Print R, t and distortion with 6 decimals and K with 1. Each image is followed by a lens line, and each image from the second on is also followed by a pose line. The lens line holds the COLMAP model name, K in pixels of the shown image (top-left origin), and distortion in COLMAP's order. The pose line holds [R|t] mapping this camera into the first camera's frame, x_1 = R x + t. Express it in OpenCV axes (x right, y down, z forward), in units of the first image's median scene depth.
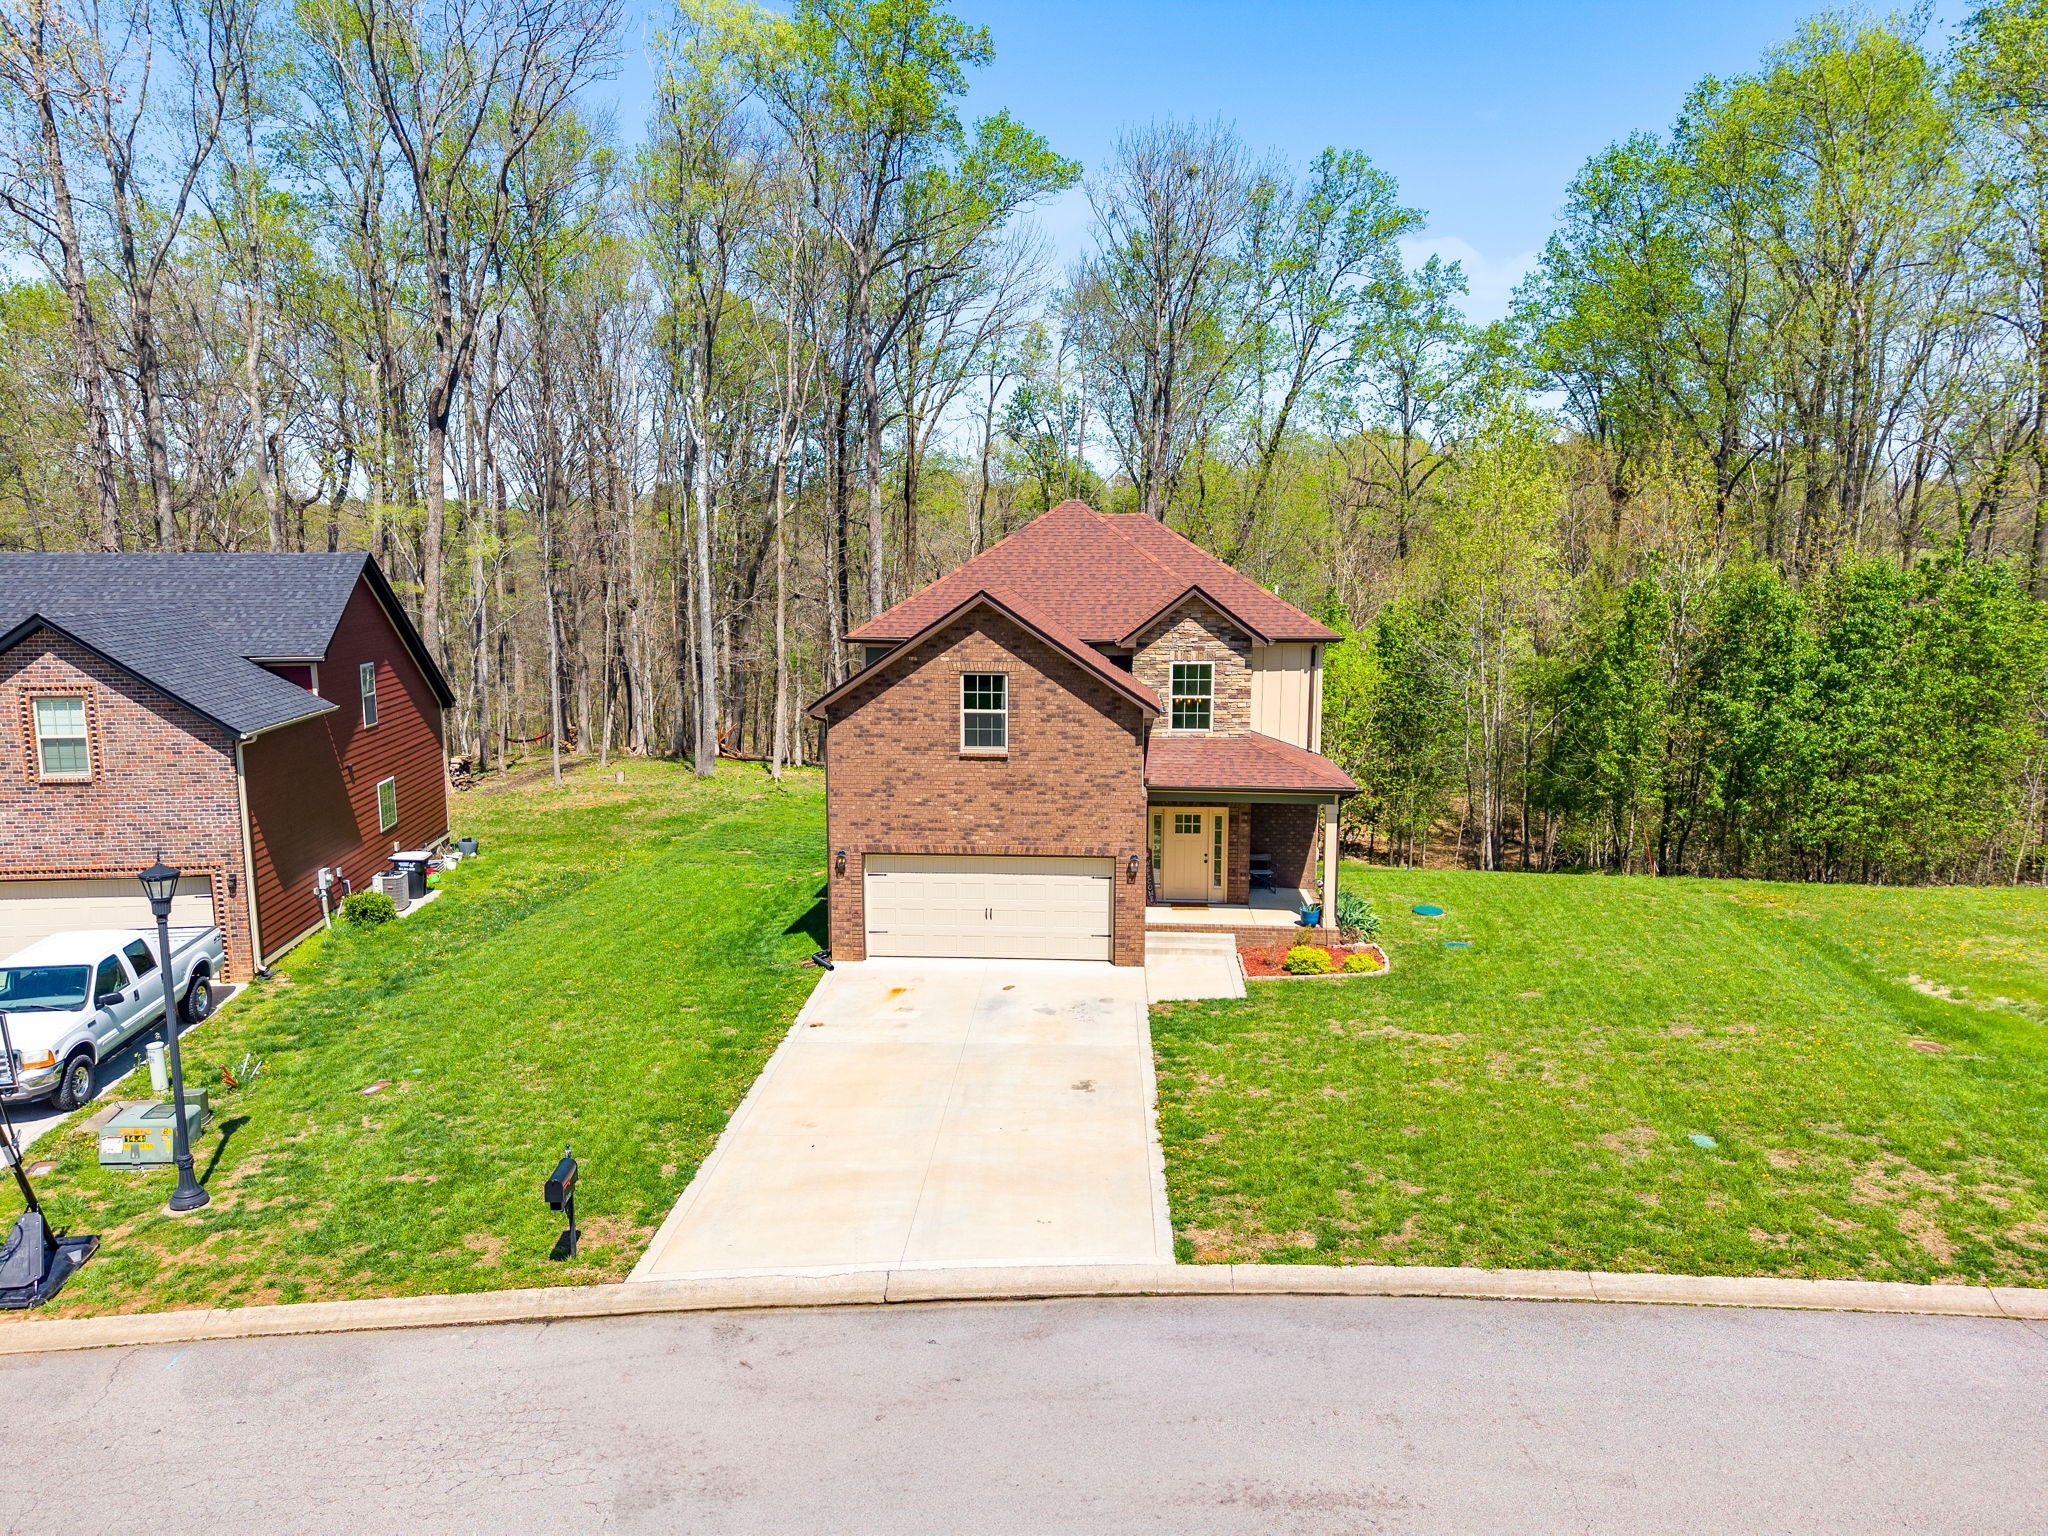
lens RADIAL K [[1377.3, 0, 1019.3], [0, 1377.3, 751.6], [0, 0, 1]] dist [0.030588, -0.024445]
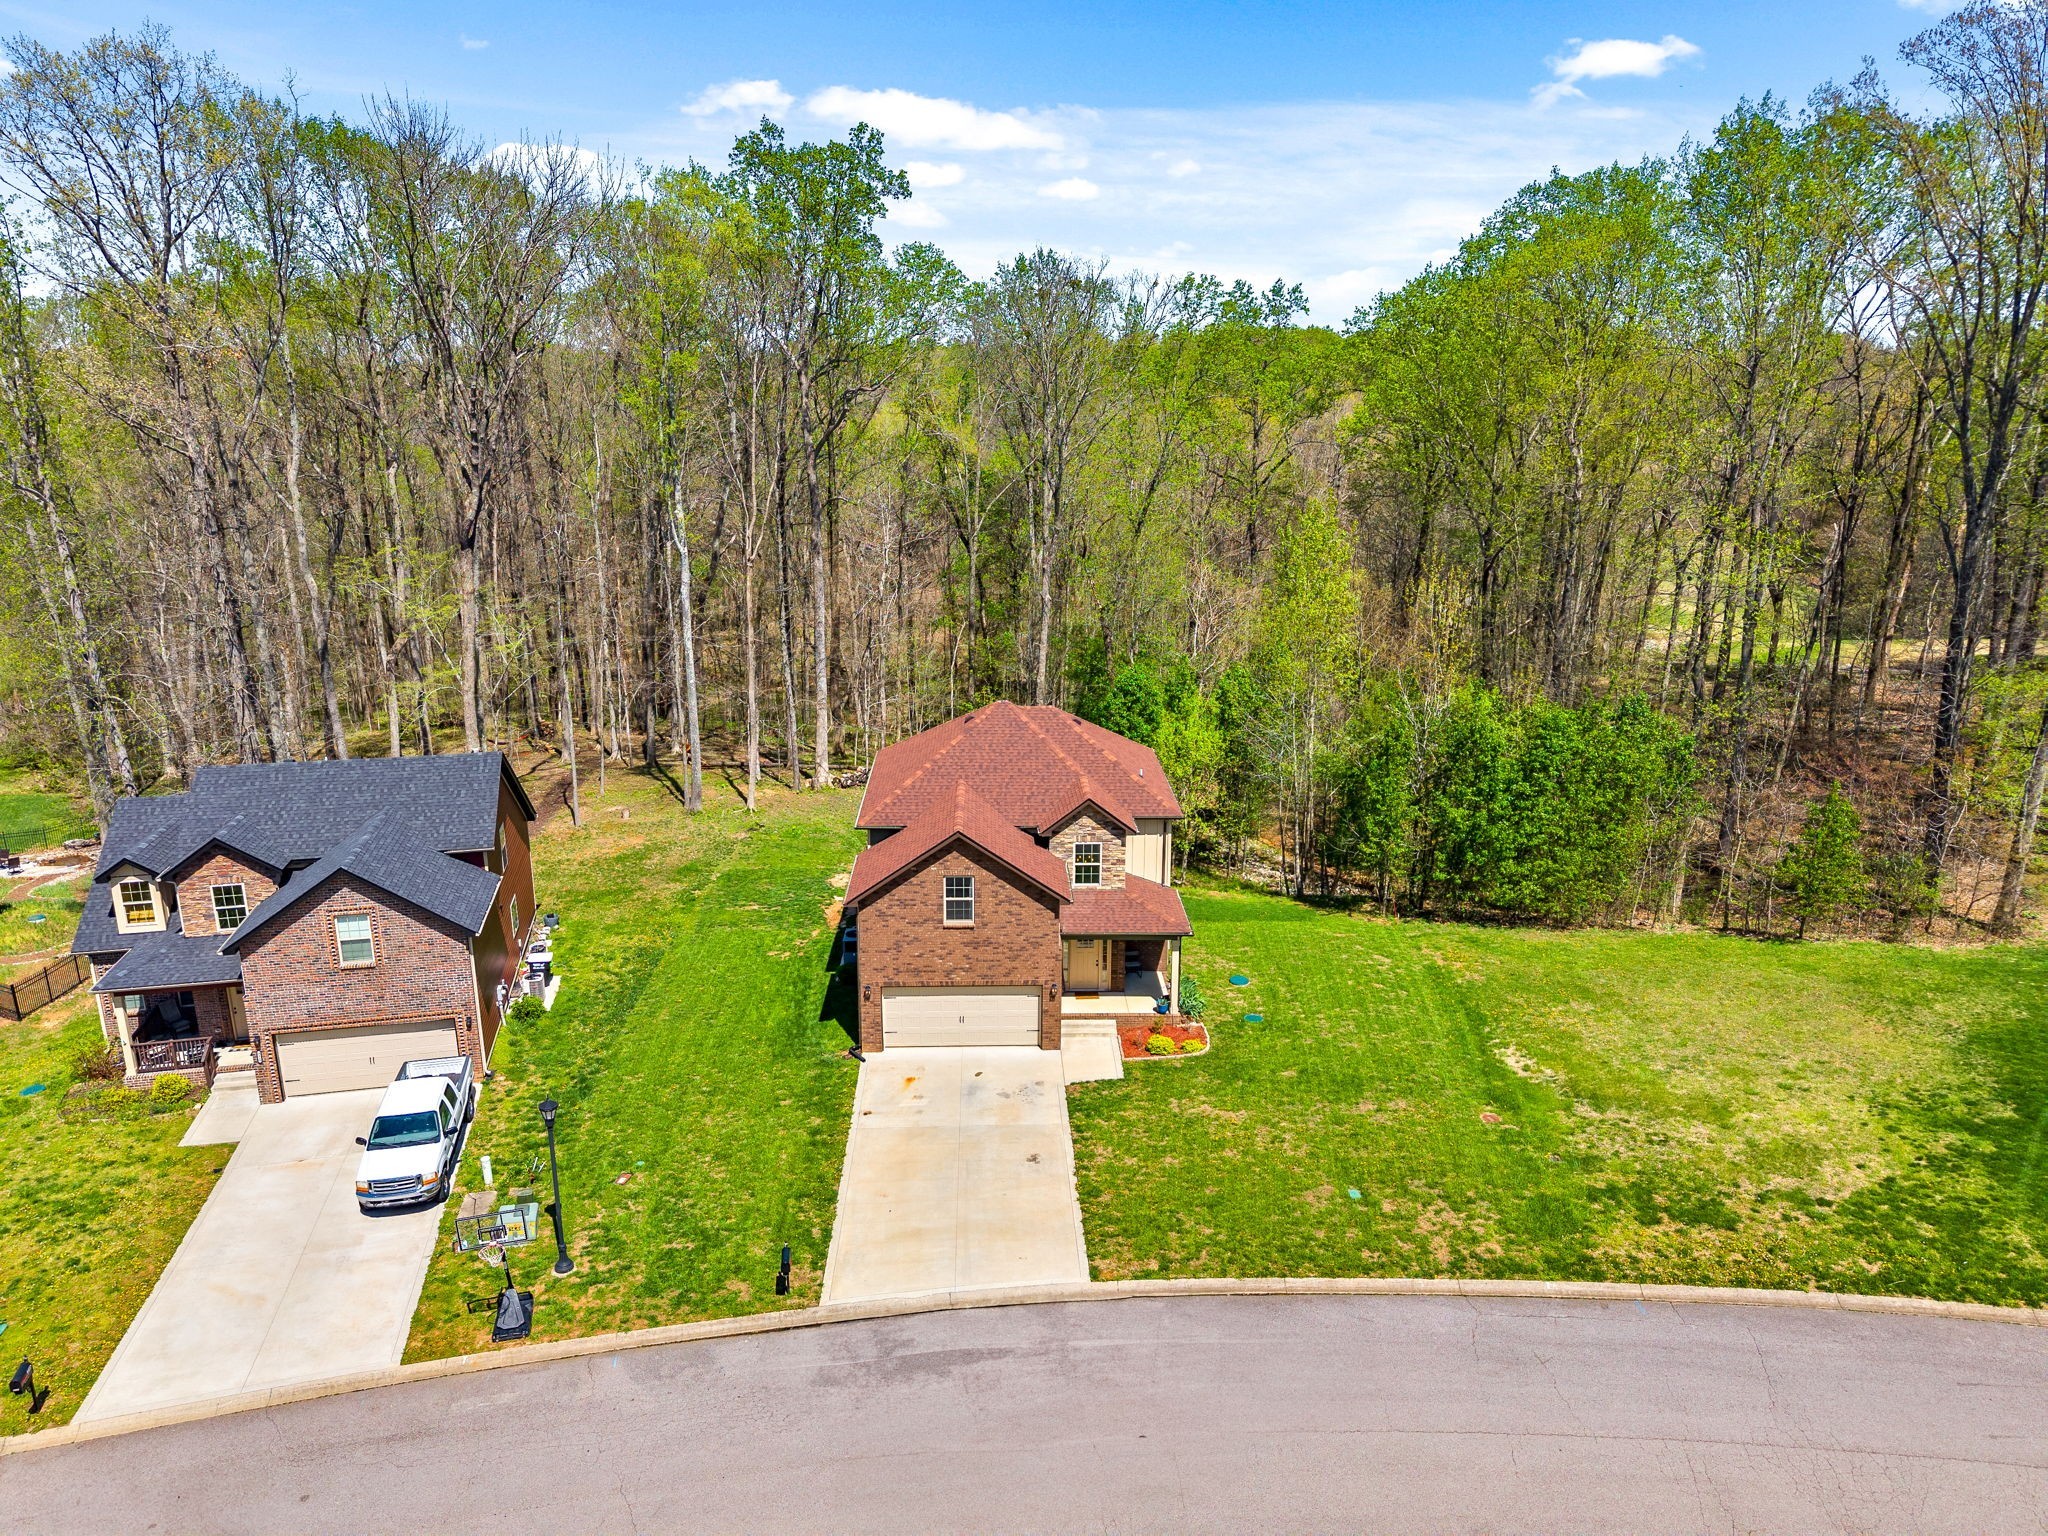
lens RADIAL K [[1377.3, 0, 1023.6], [0, 1377.3, 746.4], [0, 0, 1]] dist [0.030588, -0.024445]
pose [[0.995492, -0.021171, 0.092455, -0.097197], [0.010041, 0.992815, 0.119237, -0.406087], [-0.094315, -0.117771, 0.988552, -0.565024]]
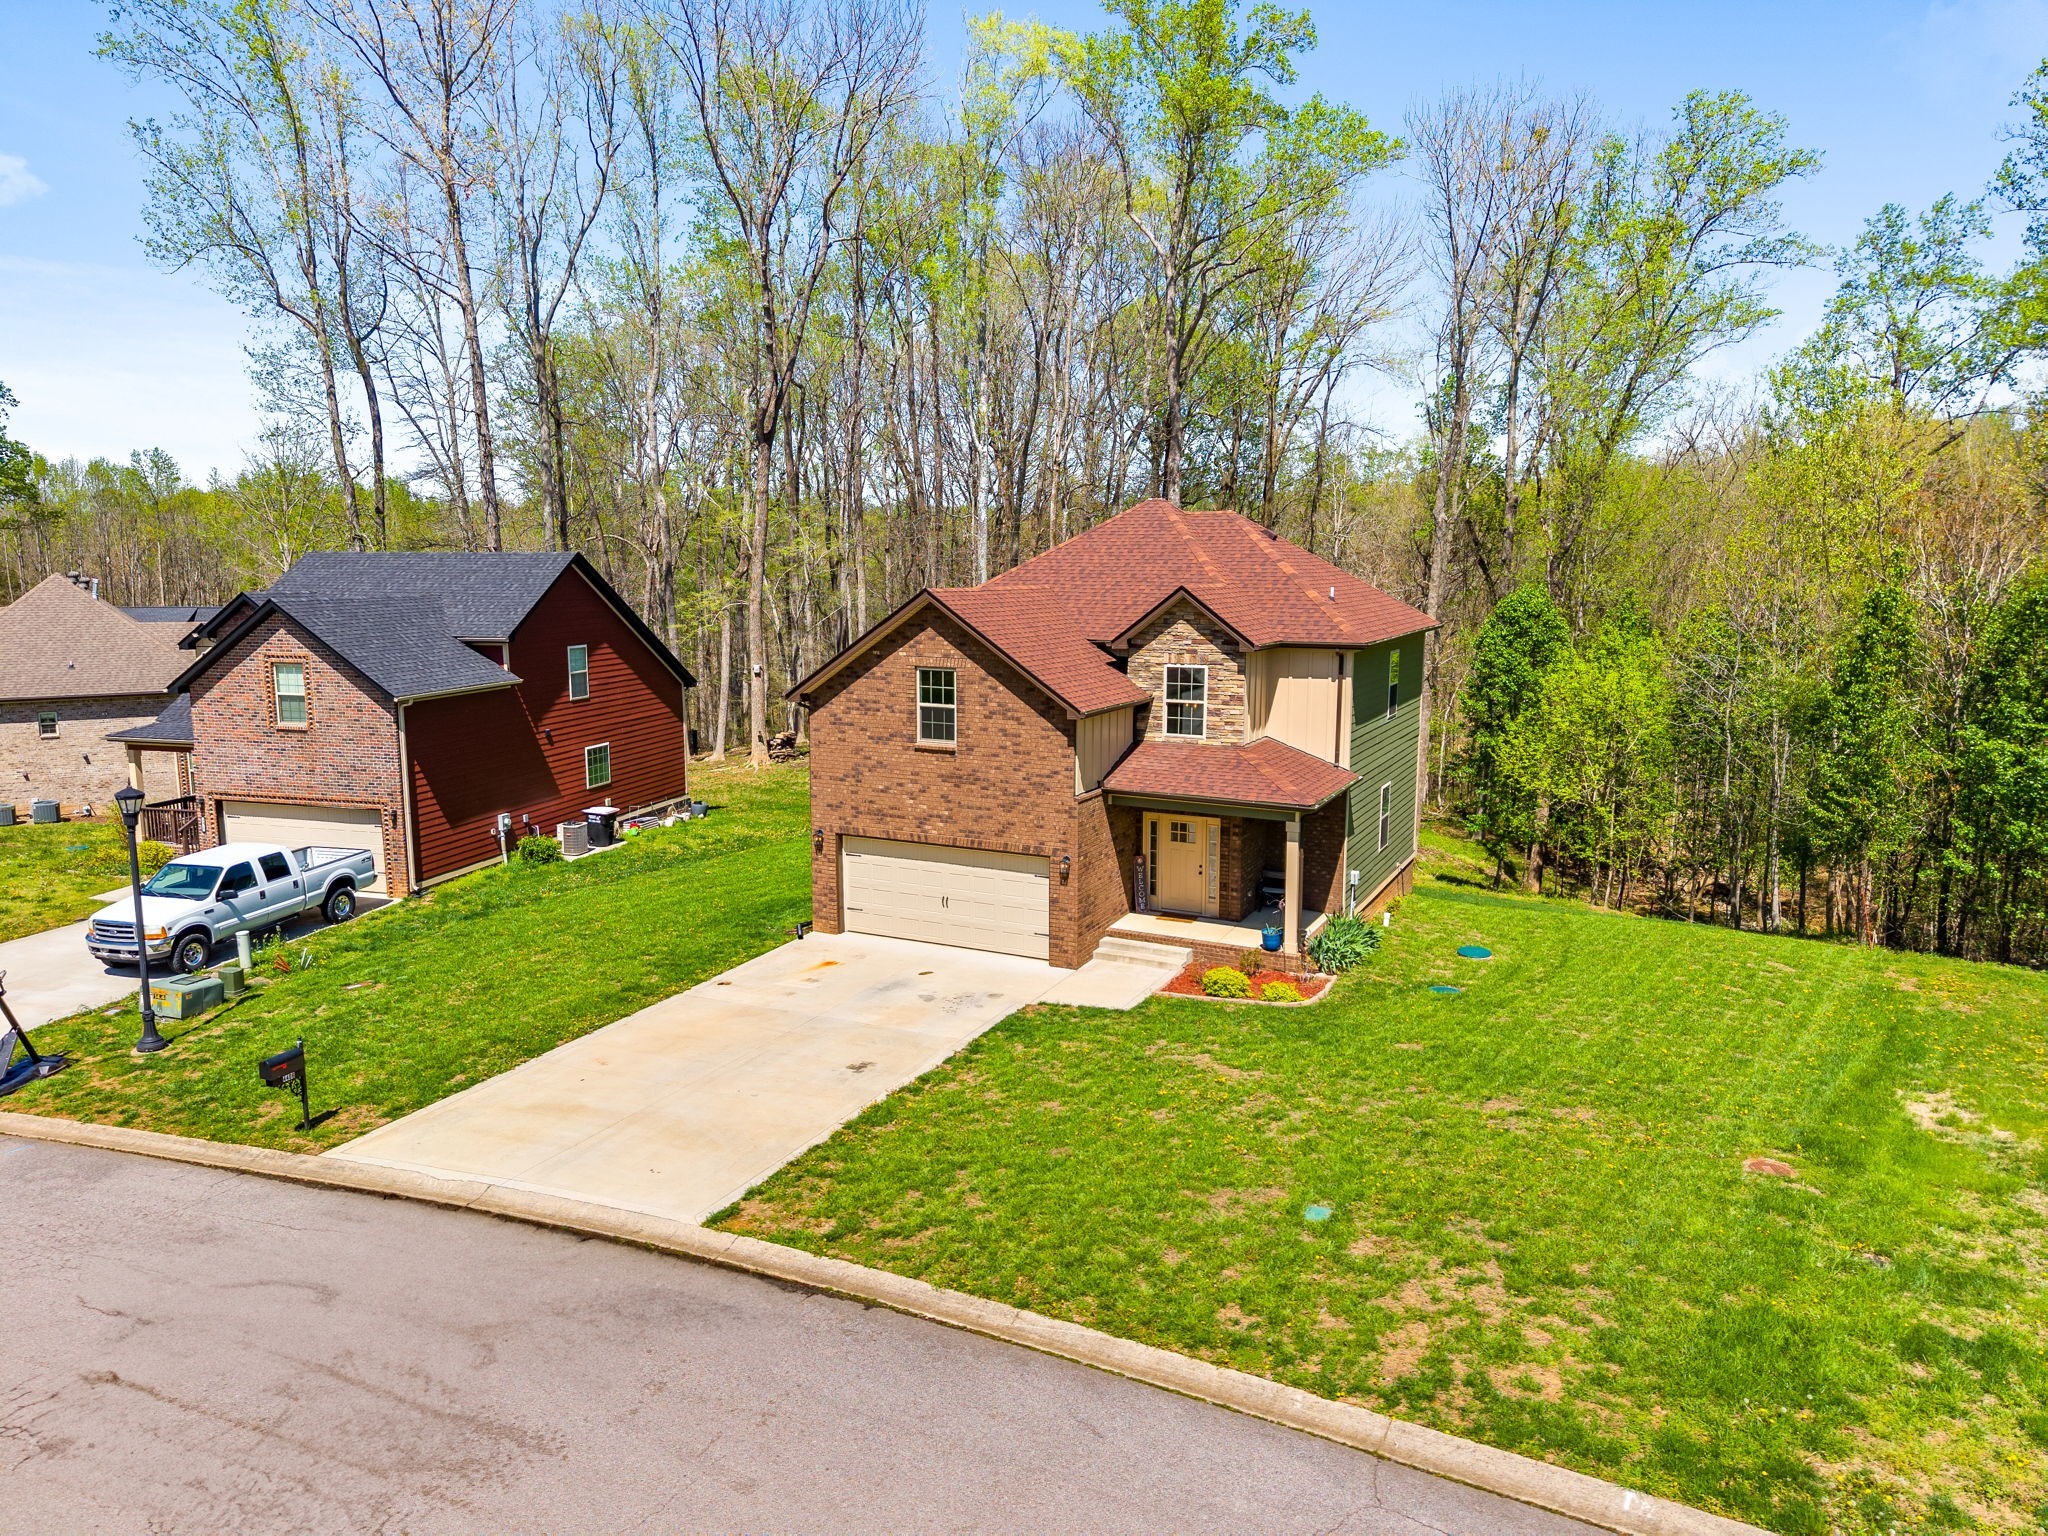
lens RADIAL K [[1377.3, 0, 1004.1], [0, 1377.3, 752.1], [0, 0, 1]] dist [0.030588, -0.024445]
pose [[0.919836, 0.056240, -0.388251, 0.442949], [-0.055353, 0.998376, 0.013479, -0.011671], [0.388378, 0.009093, 0.921455, 0.068203]]
